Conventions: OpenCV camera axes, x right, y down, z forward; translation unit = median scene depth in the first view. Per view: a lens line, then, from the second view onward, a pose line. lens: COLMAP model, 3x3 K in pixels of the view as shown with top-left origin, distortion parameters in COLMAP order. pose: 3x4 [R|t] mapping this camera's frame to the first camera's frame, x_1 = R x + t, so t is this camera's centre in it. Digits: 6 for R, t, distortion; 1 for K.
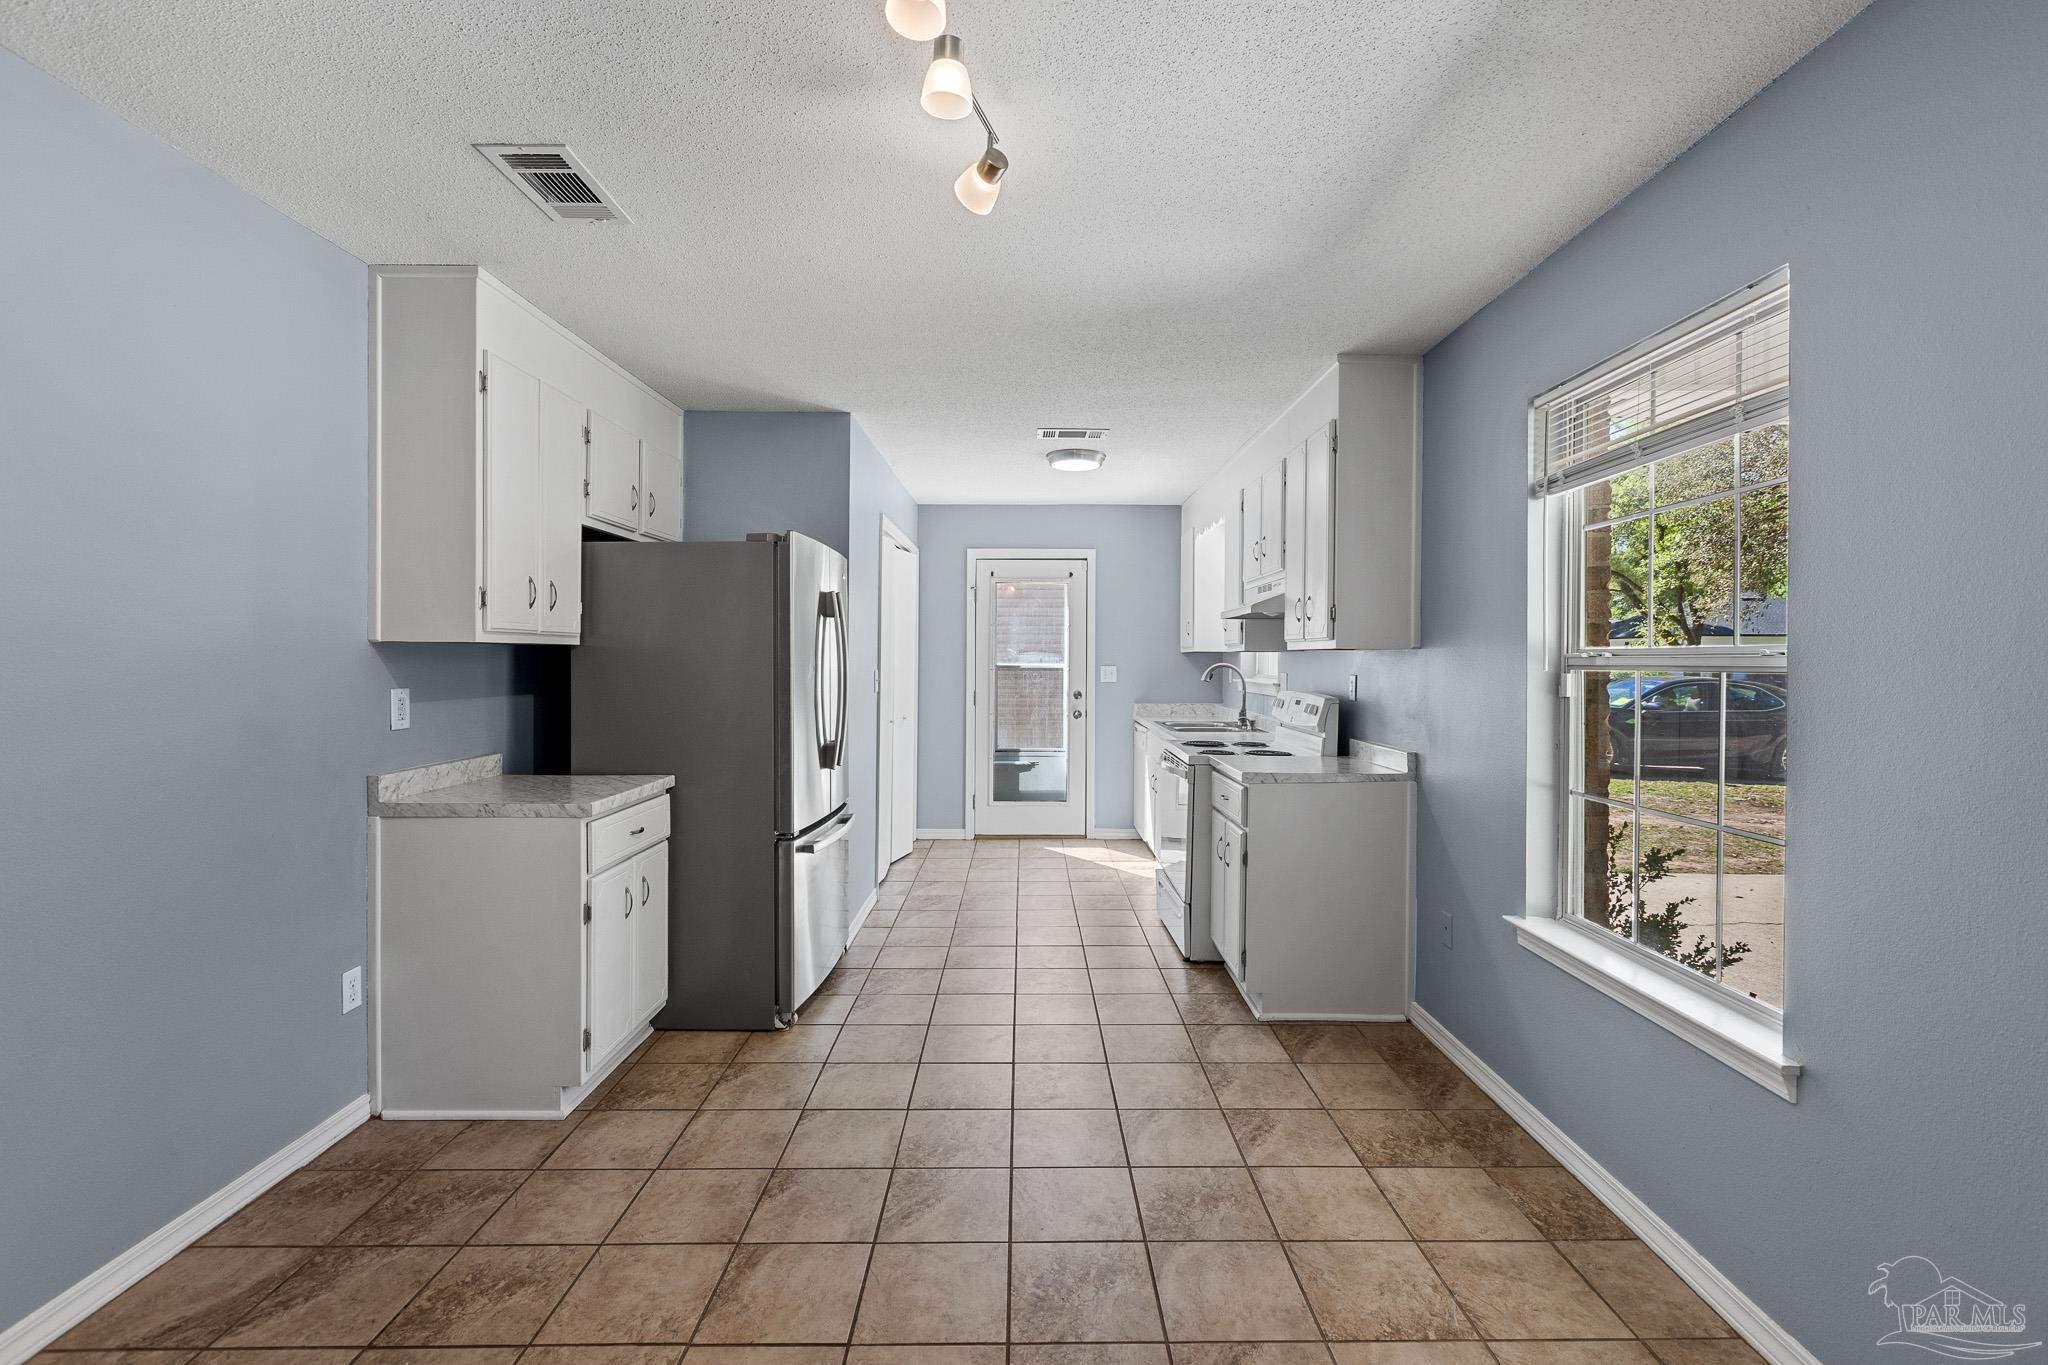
lens RADIAL K [[920.3, 0, 1030.1], [0, 920.3, 666.9], [0, 0, 1]] dist [0.006505, -0.000543]
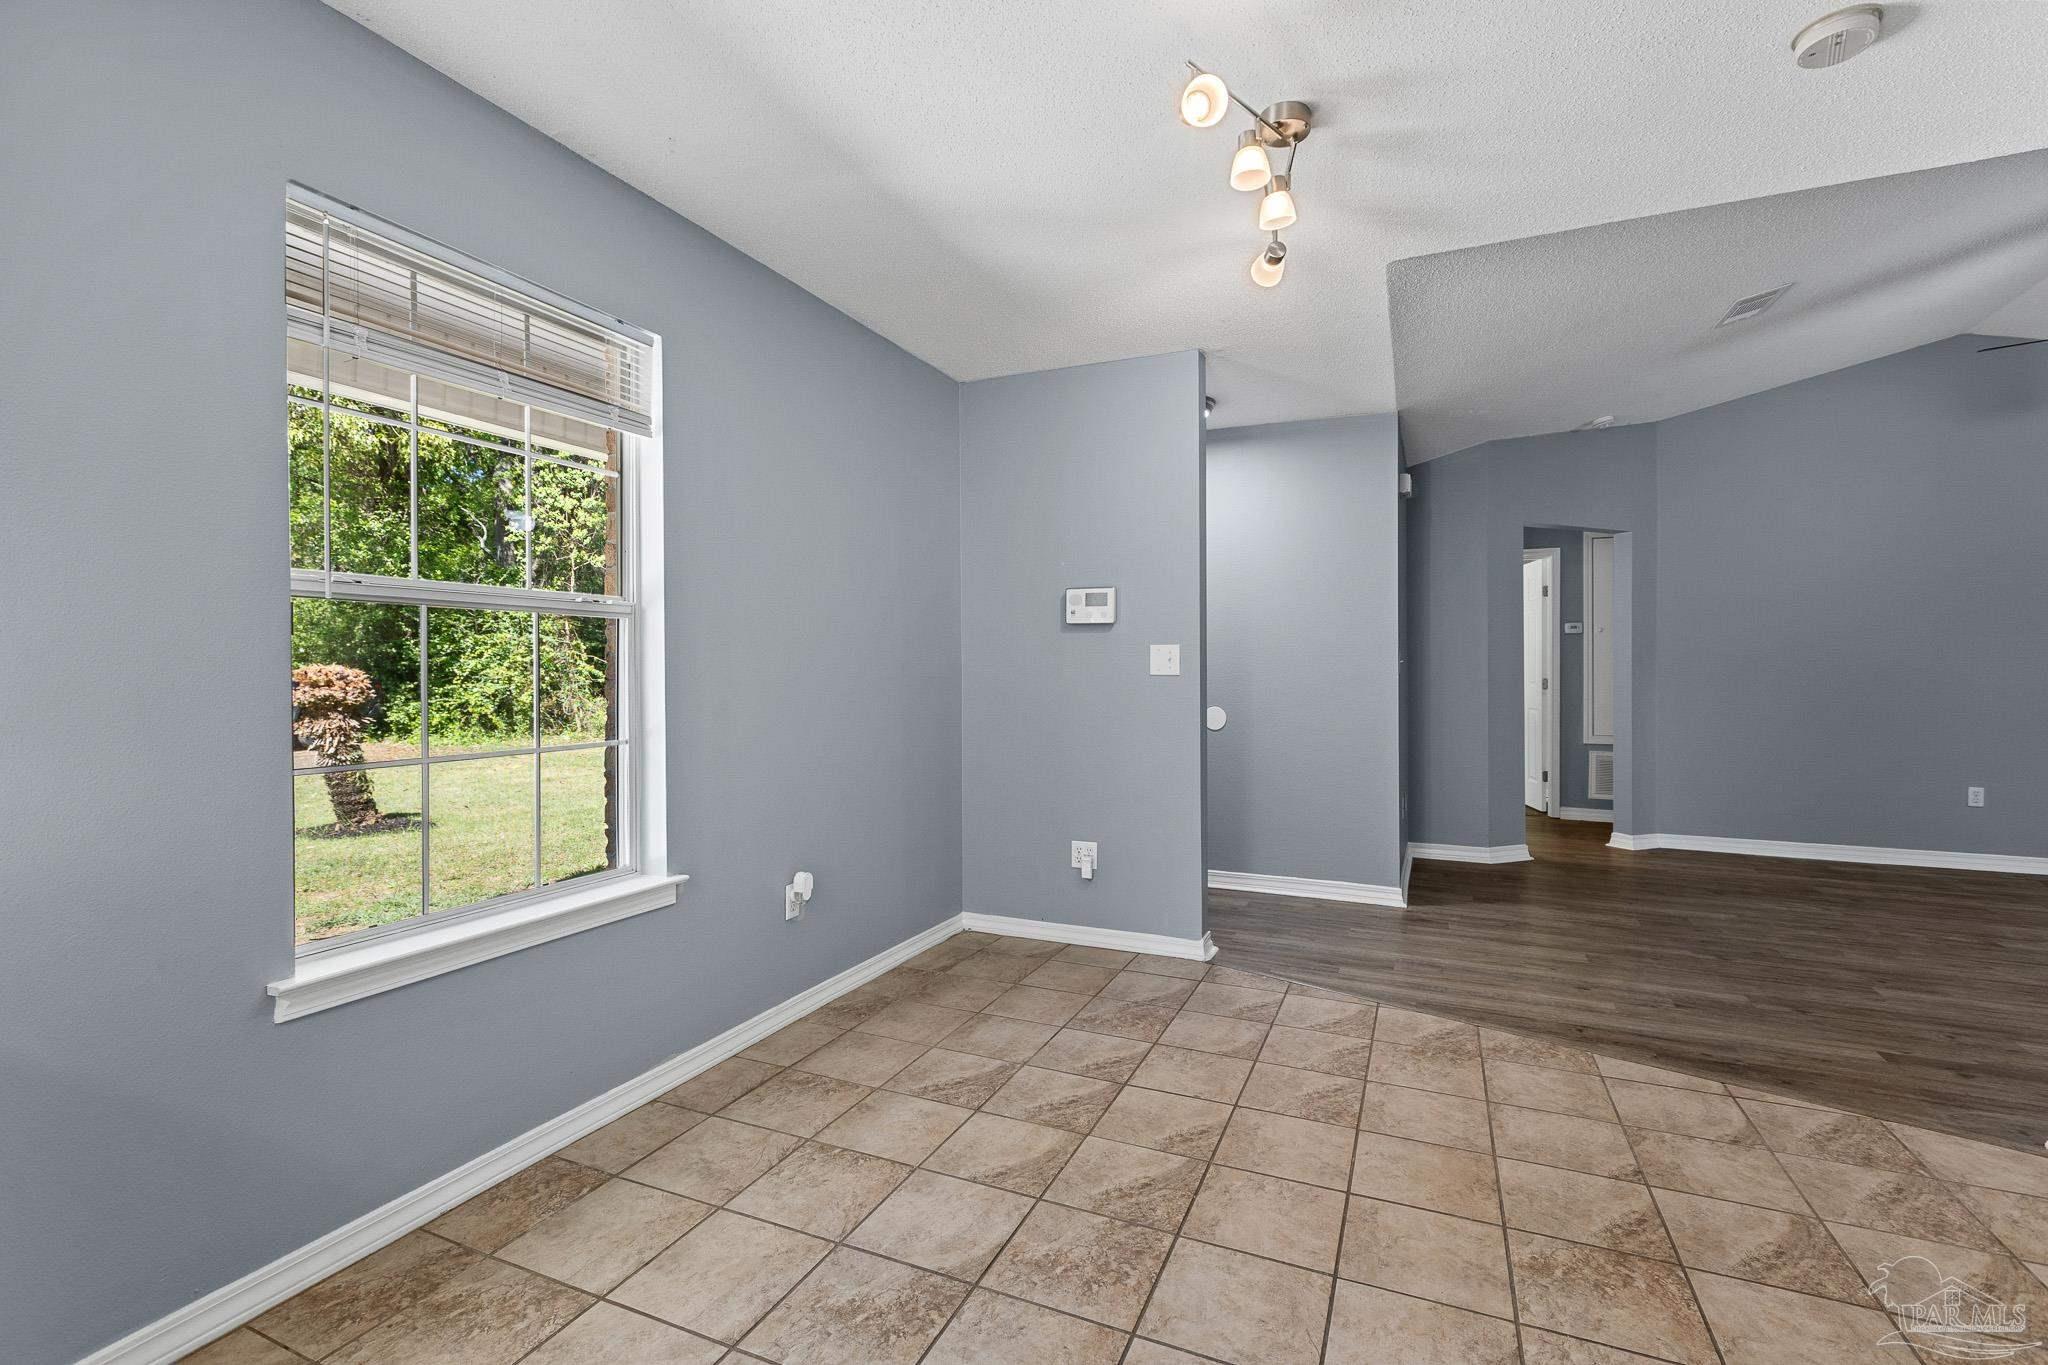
lens RADIAL K [[920.3, 0, 1025.5], [0, 920.3, 678.5], [0, 0, 1]] dist [0.006505, -0.000543]
pose [[-0.911118, -0.009647, 0.412032, -0.161898], [-0.002720, 0.999845, 0.017395, 0.040962], [-0.412136, 0.014728, -0.911003, 1.111122]]
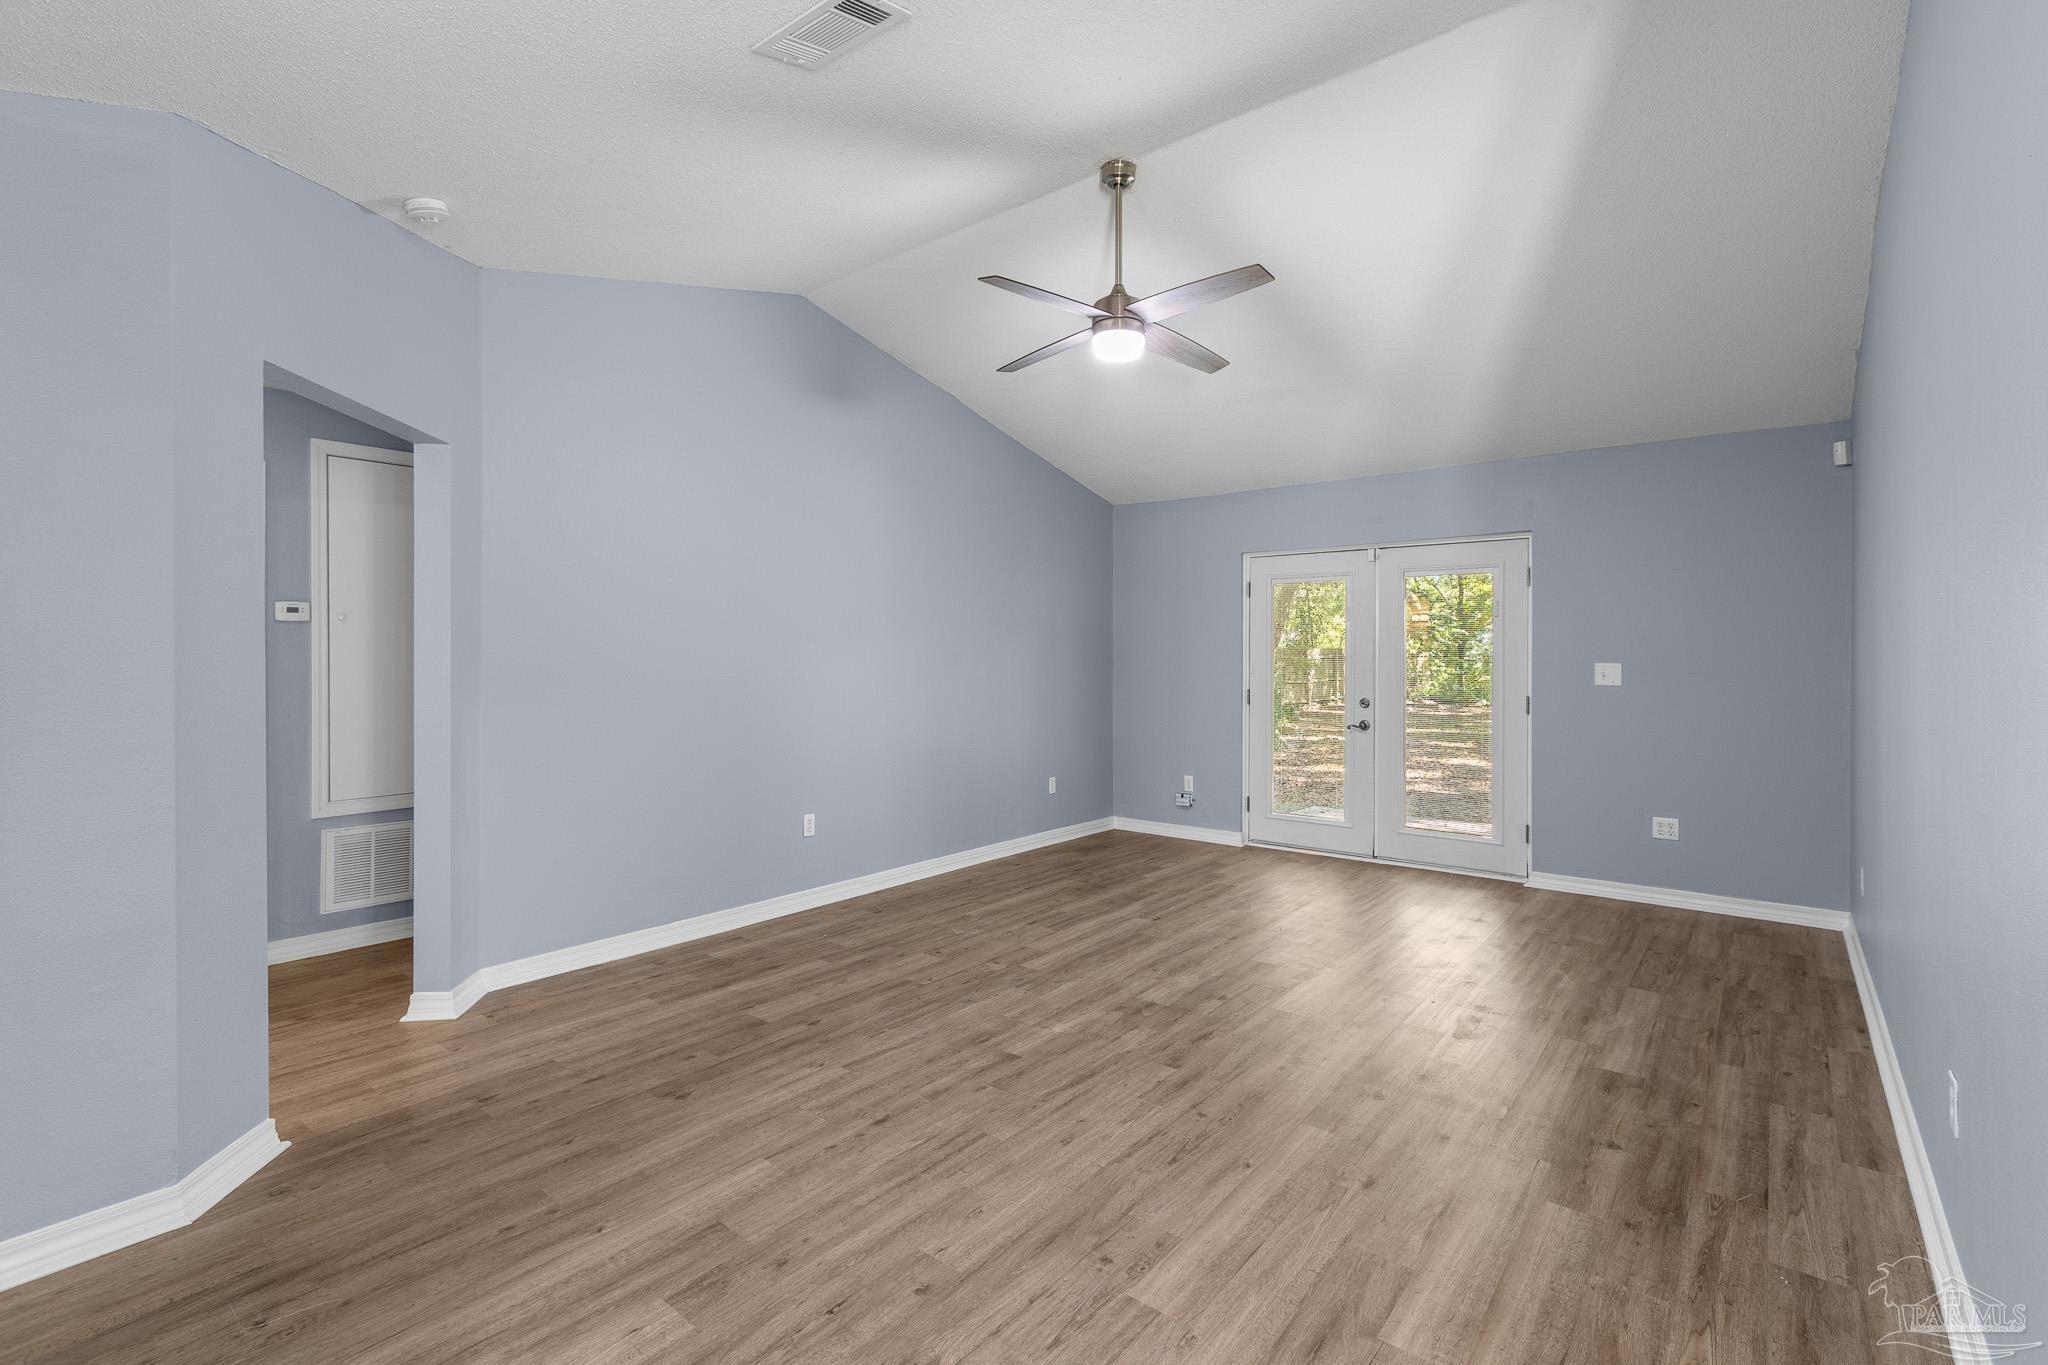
lens RADIAL K [[920.3, 0, 1021.5], [0, 920.3, 666.2], [0, 0, 1]] dist [0.006505, -0.000543]
pose [[-0.634389, 0.004370, -0.773002, -0.119772], [-0.006721, 0.999915, 0.011169, 0.007851], [0.772985, 0.012280, -0.634305, 0.083392]]
